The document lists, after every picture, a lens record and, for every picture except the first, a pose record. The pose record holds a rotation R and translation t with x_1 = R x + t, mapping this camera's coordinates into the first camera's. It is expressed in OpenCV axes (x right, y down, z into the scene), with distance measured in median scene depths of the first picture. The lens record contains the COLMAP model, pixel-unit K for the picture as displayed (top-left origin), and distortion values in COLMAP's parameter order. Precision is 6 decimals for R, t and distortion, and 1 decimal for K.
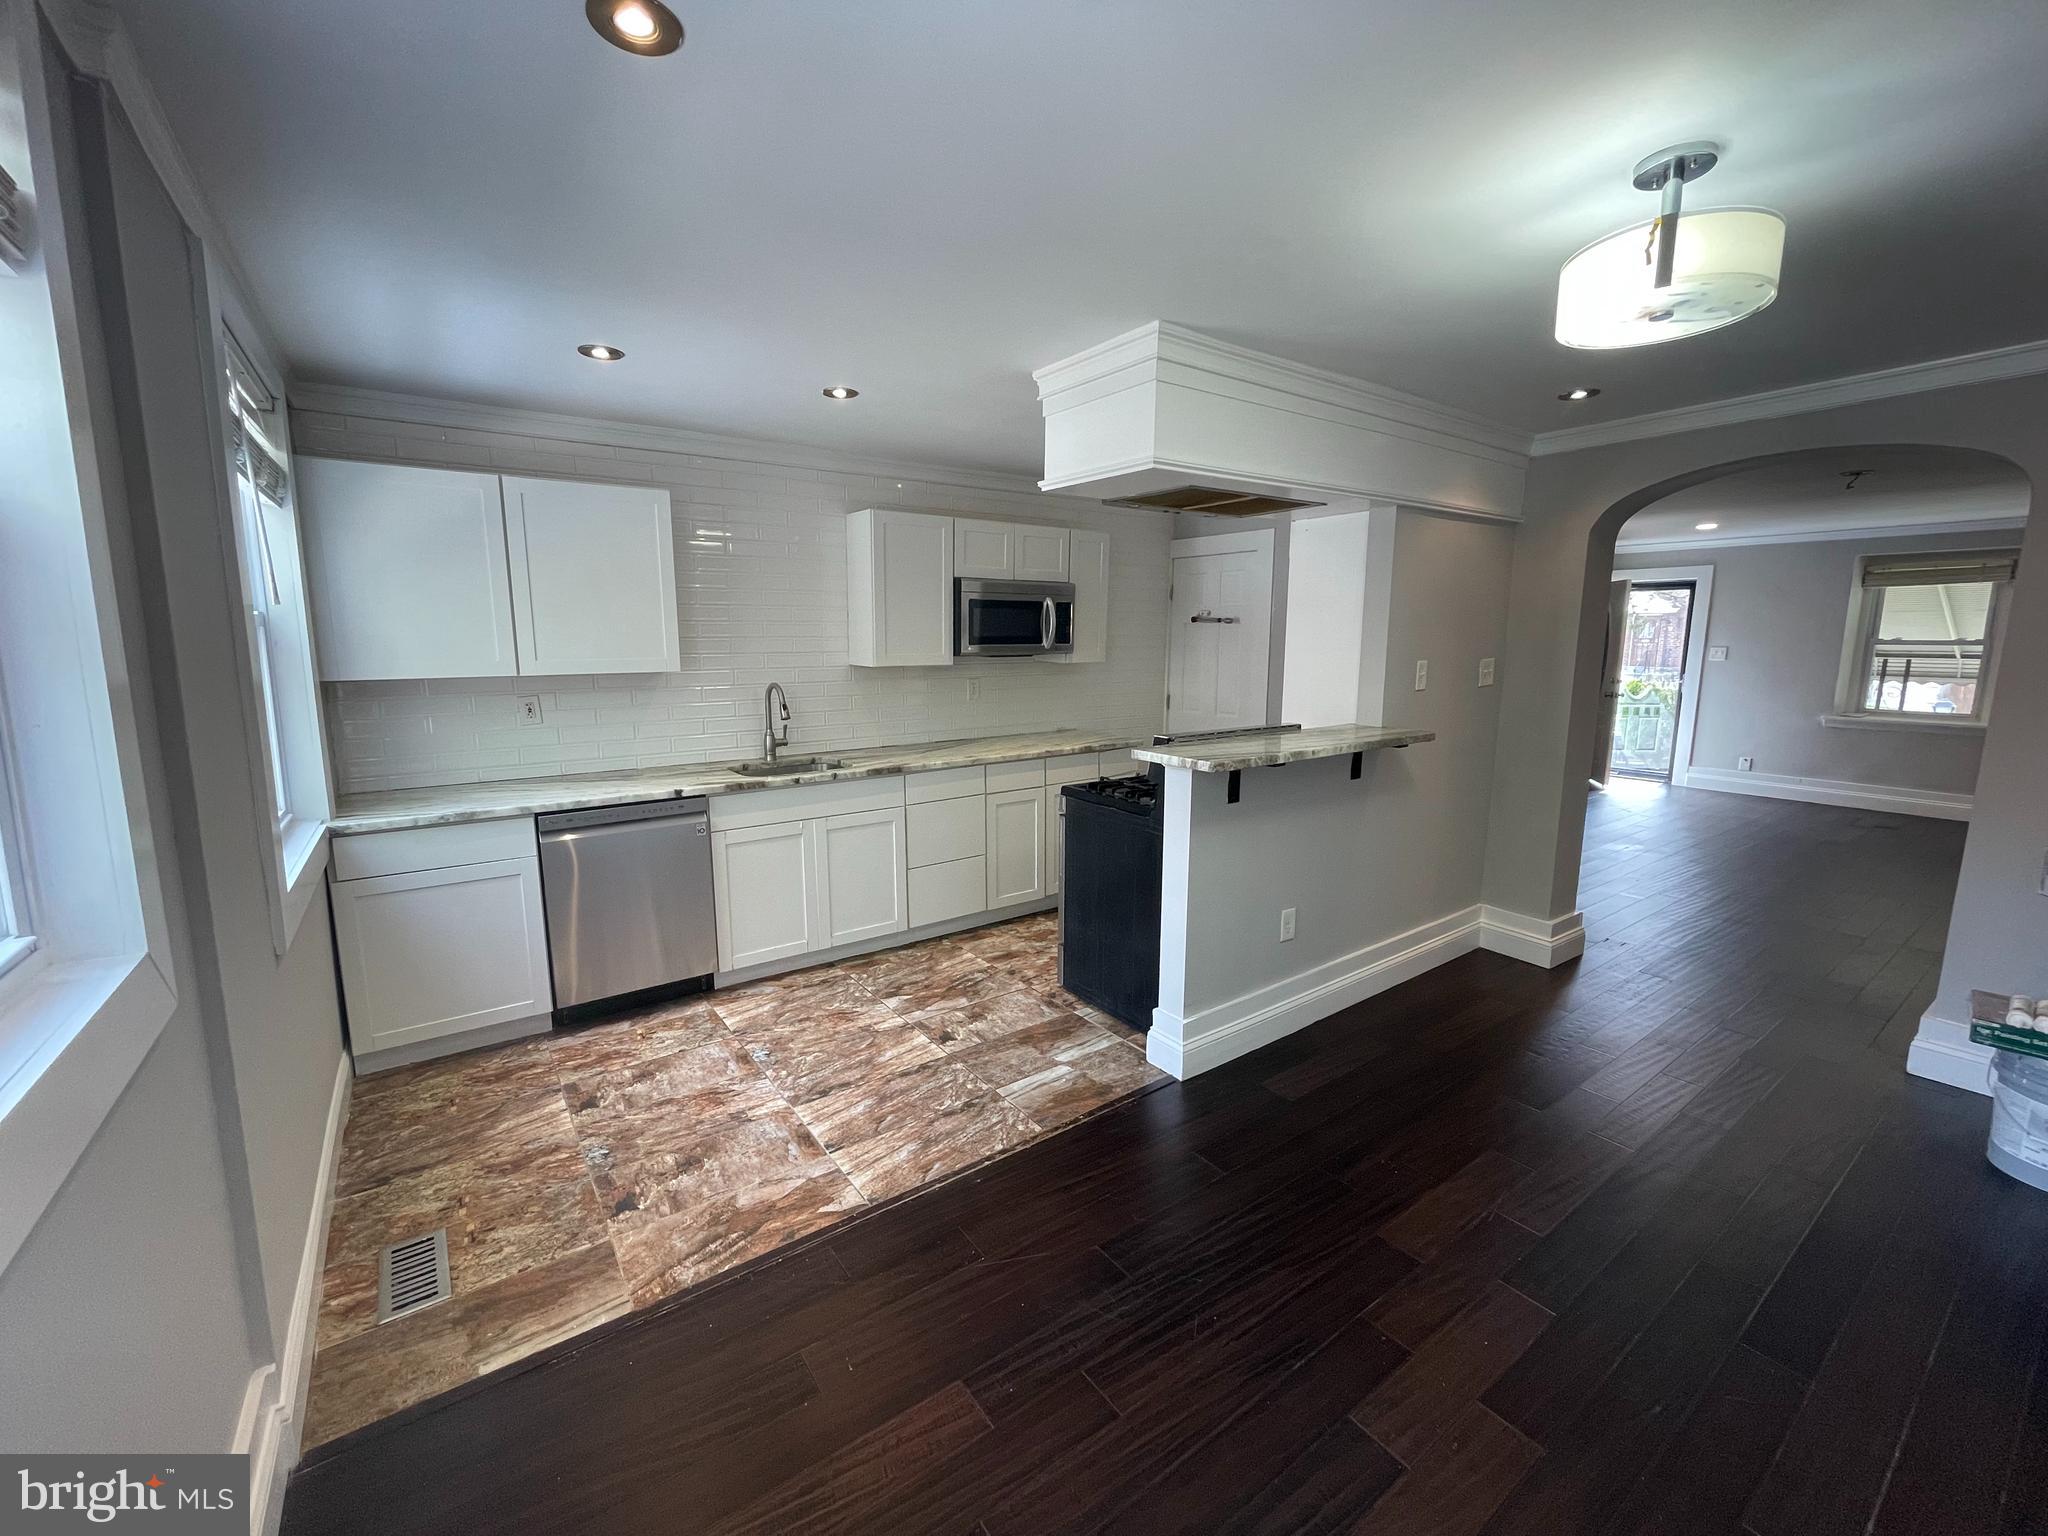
lens RADIAL K [[825.8, 0, 1016.5], [0, 825.8, 756.5], [0, 0, 1]] dist [-0.004601, 0.000787]
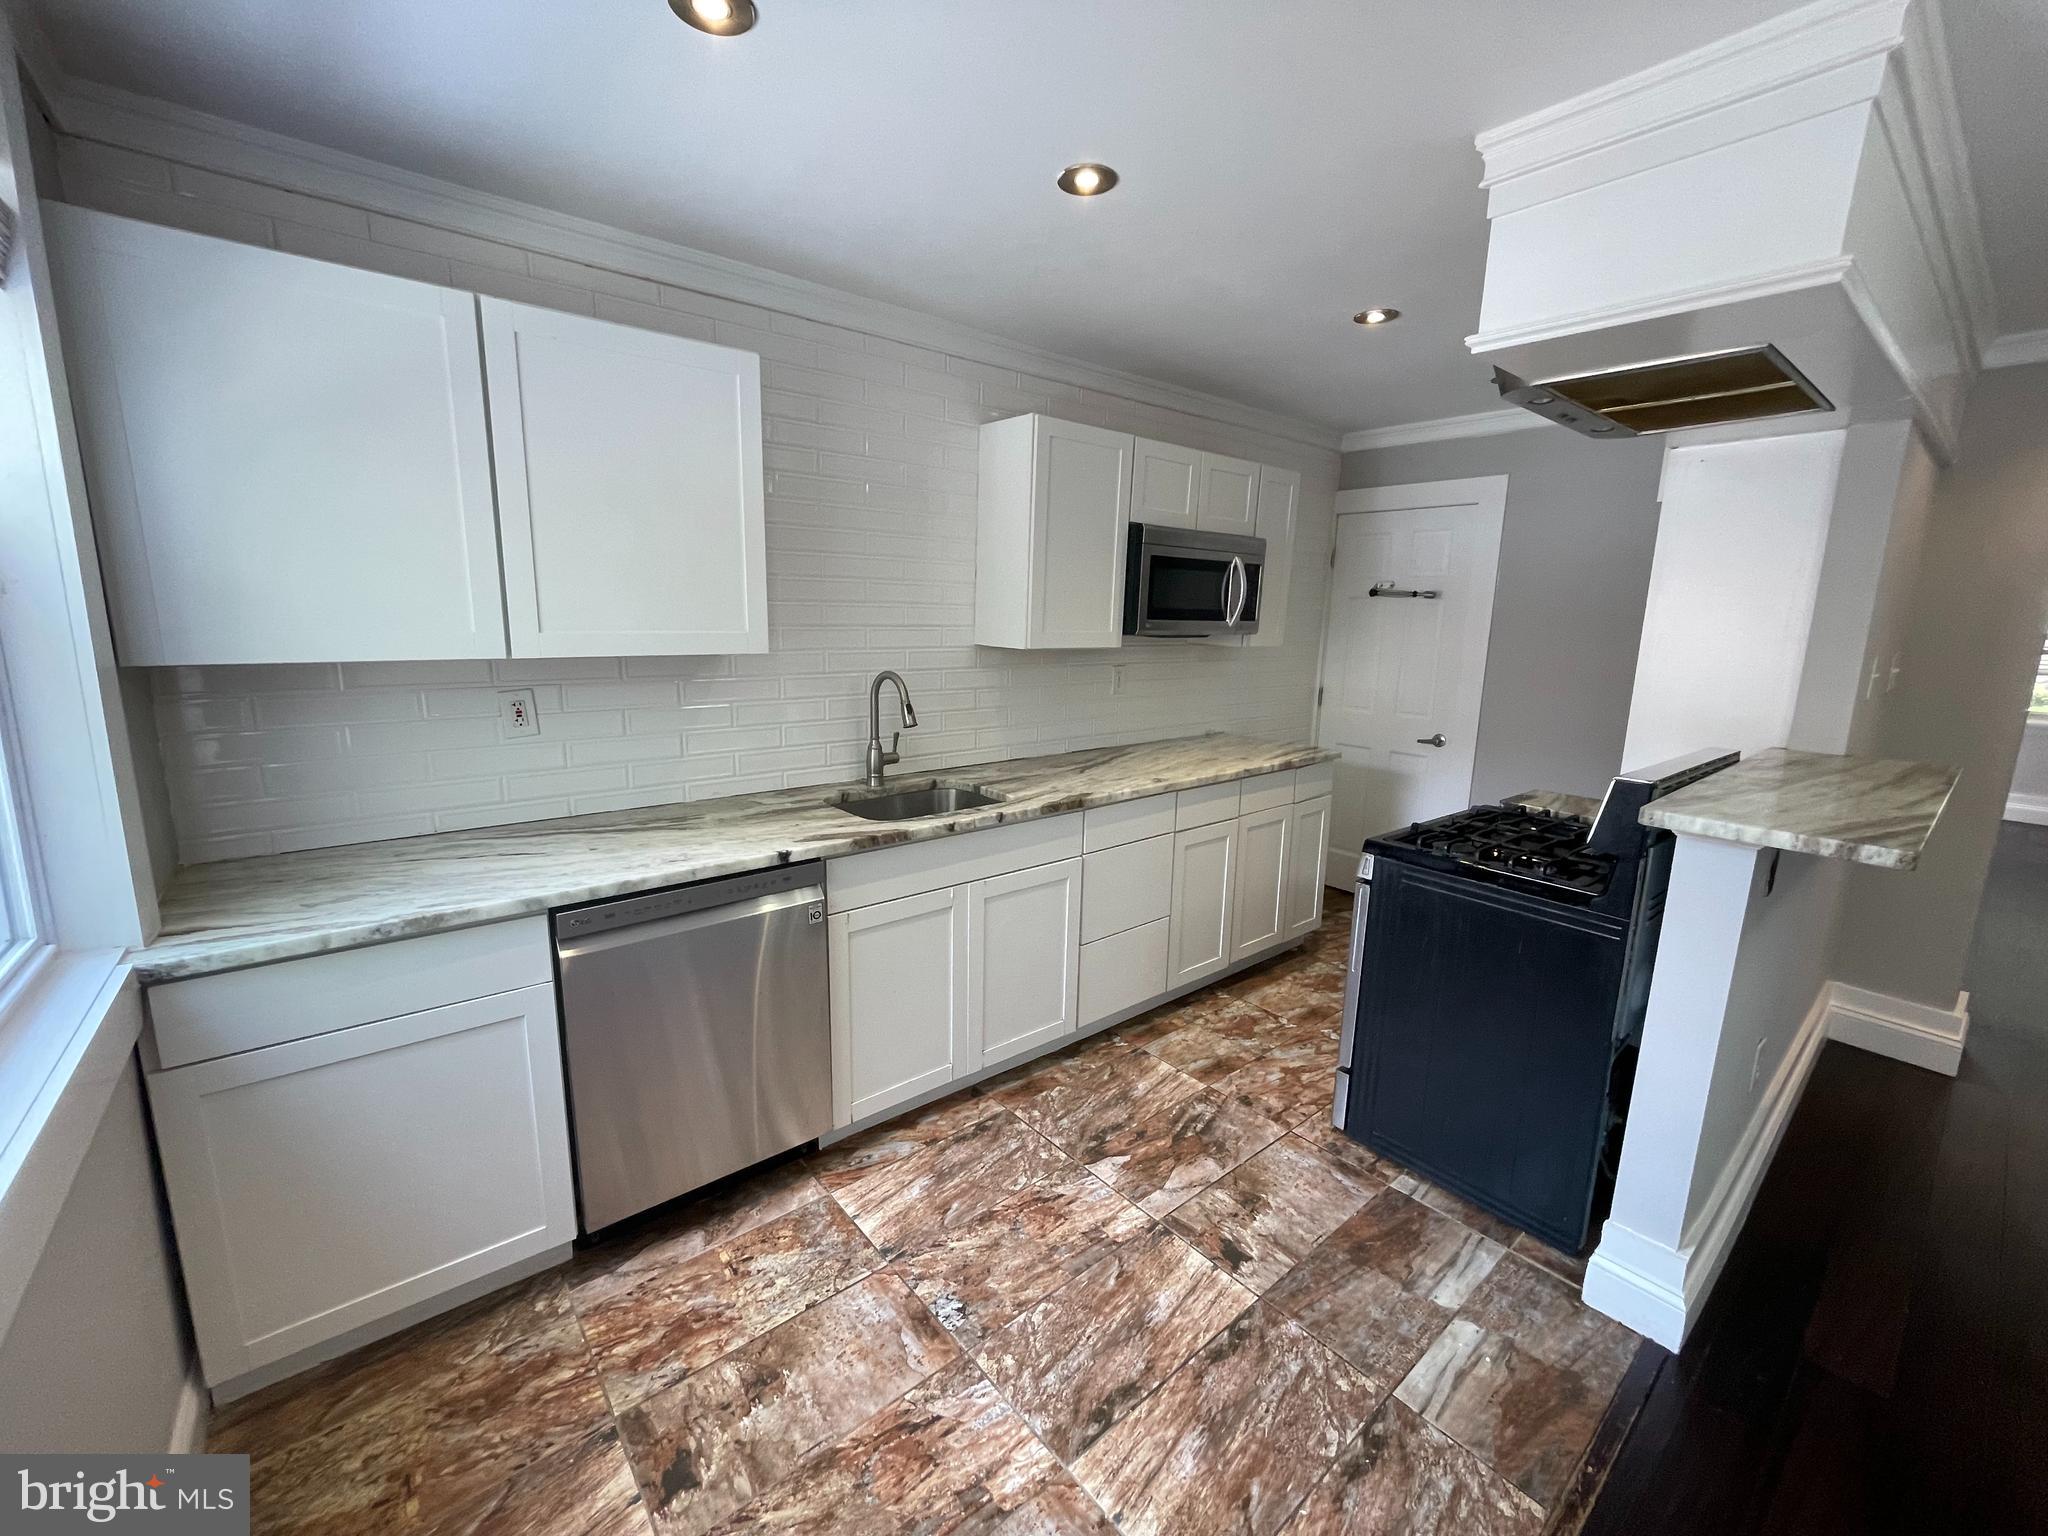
lens RADIAL K [[825.8, 0, 1018.1], [0, 825.8, 758.3], [0, 0, 1]] dist [-0.004601, 0.000787]
pose [[0.997367, 0.007962, 0.072077, -0.286259], [-0.010273, 0.999443, 0.031753, -0.049510], [-0.071784, -0.032410, 0.996893, 0.393002]]
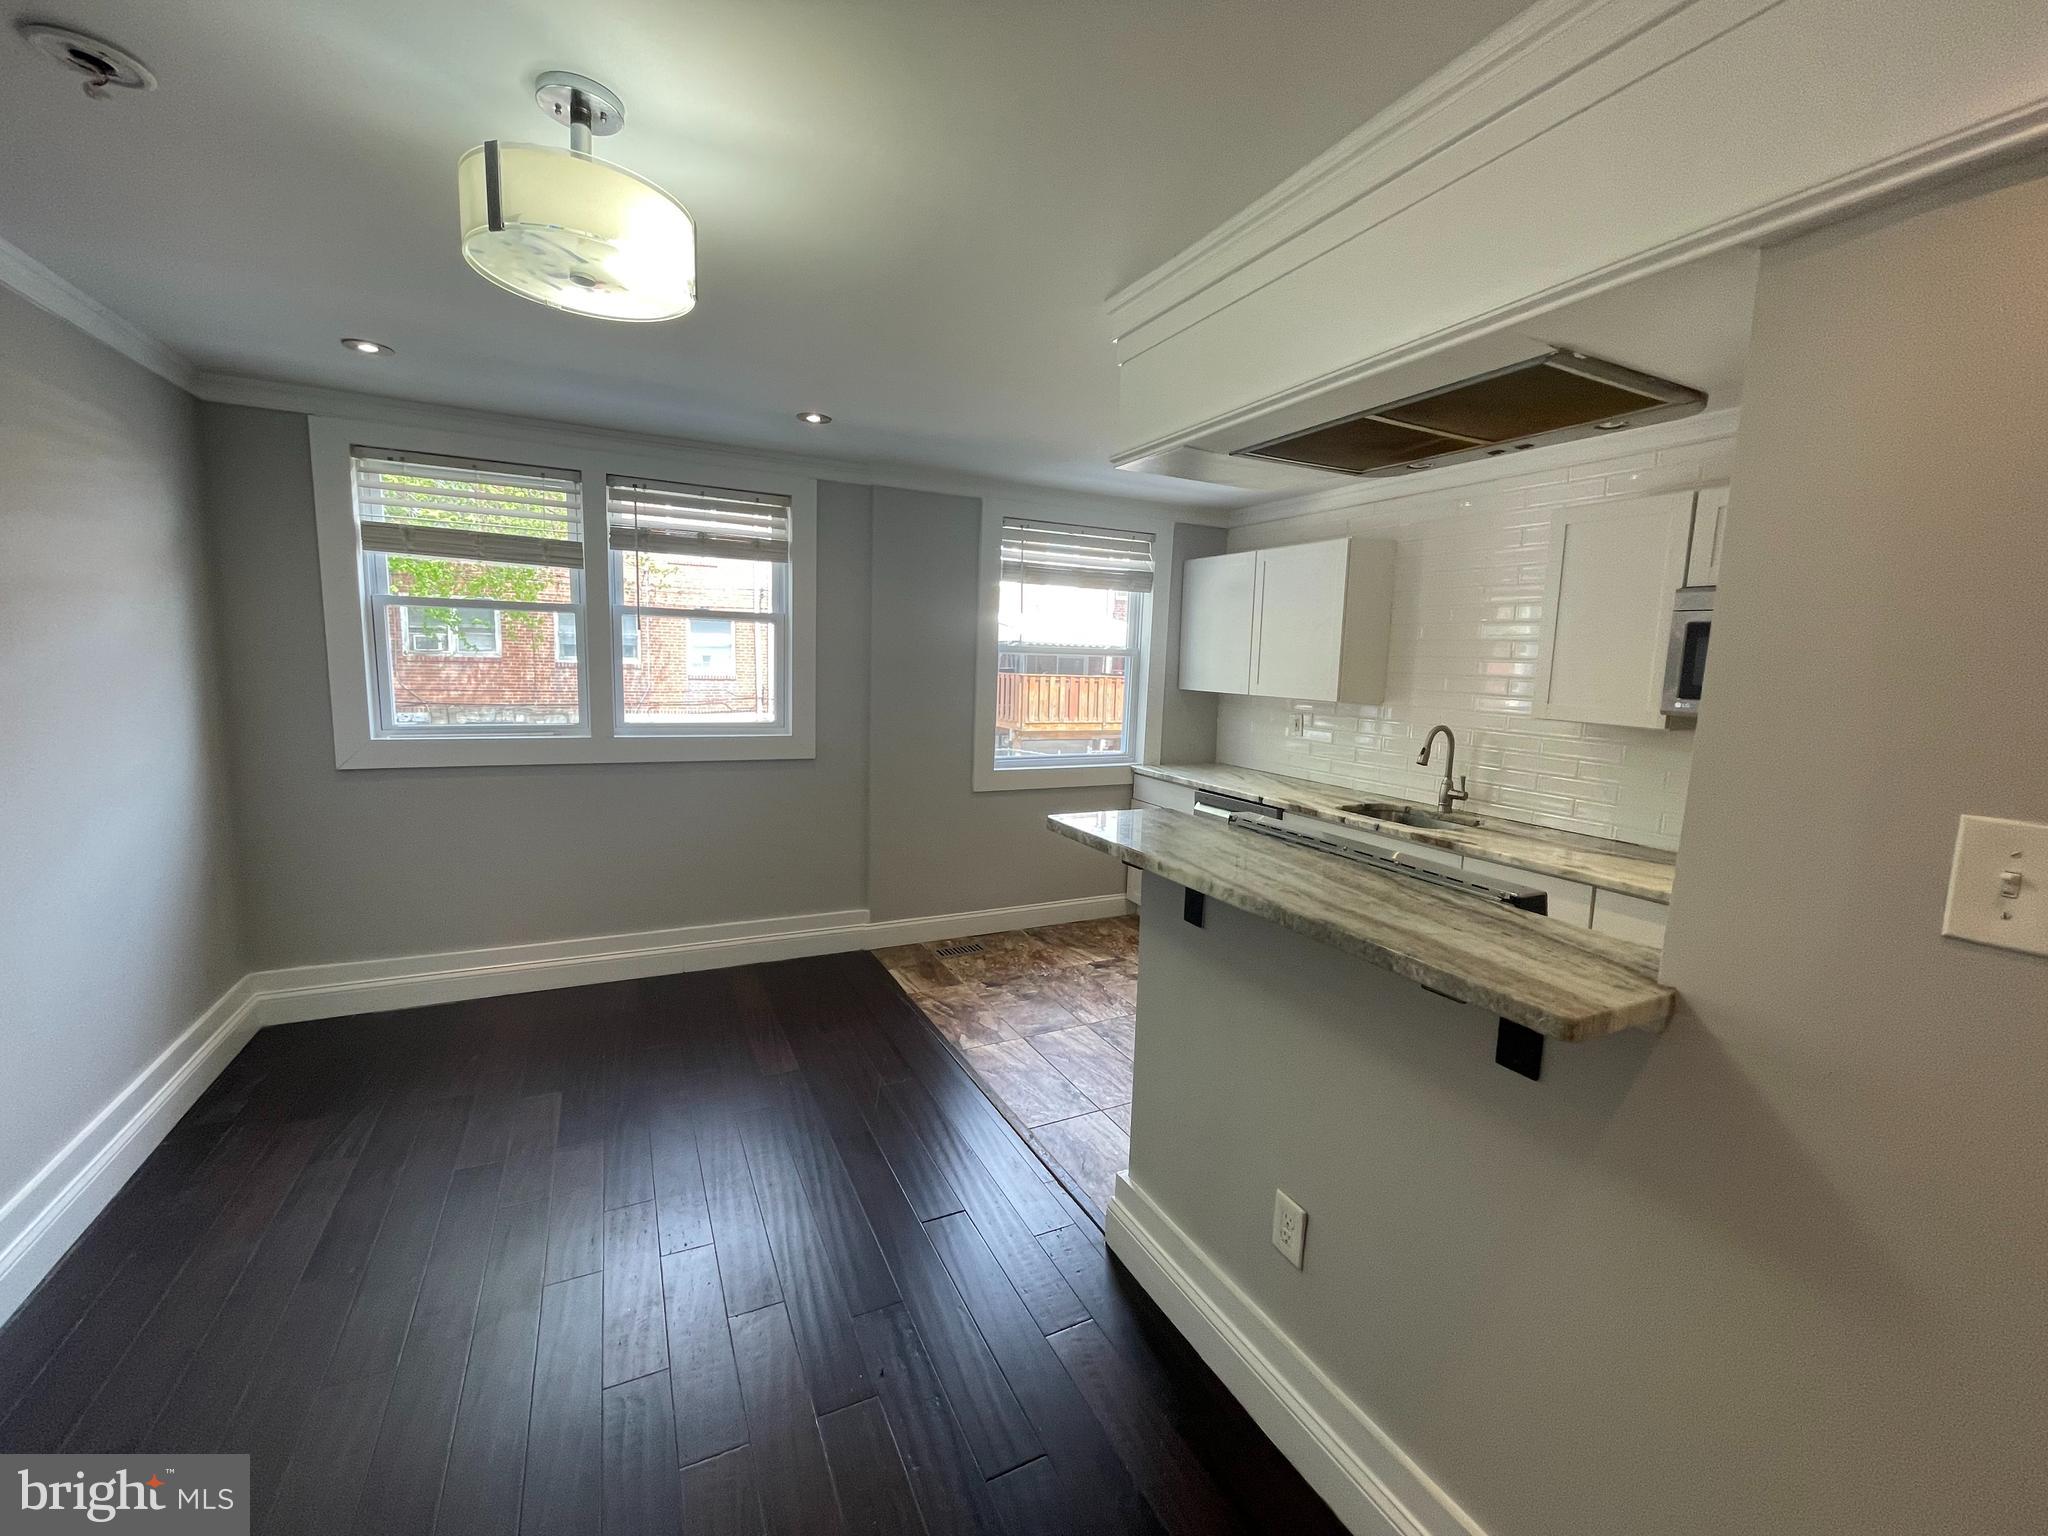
lens RADIAL K [[825.8, 0, 1025.8], [0, 825.8, 764.6], [0, 0, 1]] dist [-0.004601, 0.000787]
pose [[-0.148349, 0.126354, -0.980830, 0.795727], [-0.176944, 0.972408, 0.152032, -0.124892], [0.972977, 0.196106, -0.121898, 0.817164]]
